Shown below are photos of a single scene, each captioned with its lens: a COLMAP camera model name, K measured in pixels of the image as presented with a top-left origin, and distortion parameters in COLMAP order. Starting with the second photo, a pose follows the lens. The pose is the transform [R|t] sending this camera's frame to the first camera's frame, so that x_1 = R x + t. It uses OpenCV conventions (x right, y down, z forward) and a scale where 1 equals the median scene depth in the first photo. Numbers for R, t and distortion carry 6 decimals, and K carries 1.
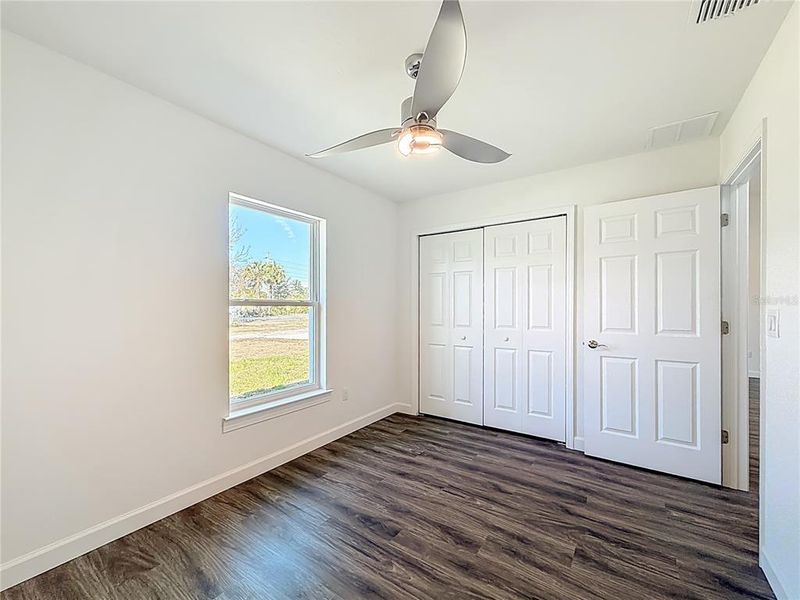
lens RADIAL K [[326.0, 0, 395.1], [0, 326.0, 304.2], [0, 0, 1]] dist [-0.015512, -0.000141]
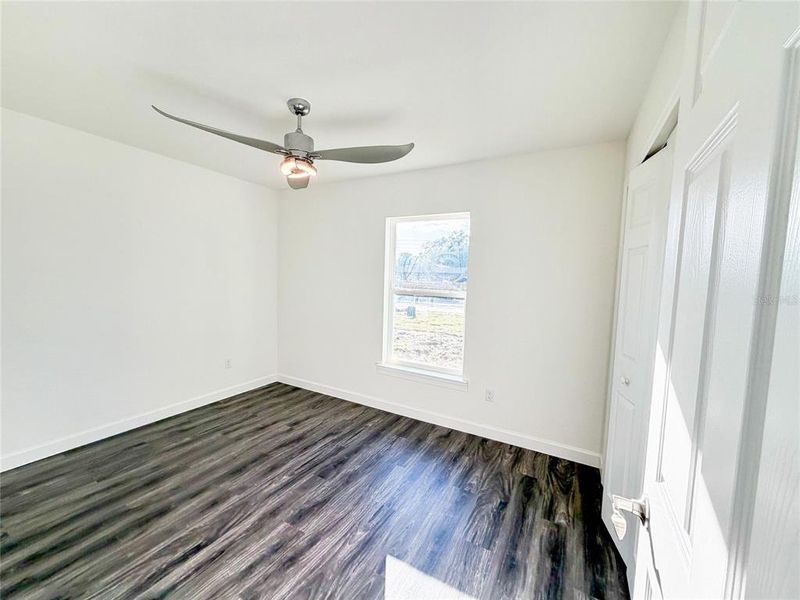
lens RADIAL K [[326.0, 0, 399.0], [0, 326.0, 301.6], [0, 0, 1]] dist [-0.015512, -0.000141]
pose [[0.107195, 0.083403, -0.990734, 0.934016], [-0.032398, 0.996239, 0.080362, -0.057741], [0.993710, 0.023483, 0.109494, 0.876776]]
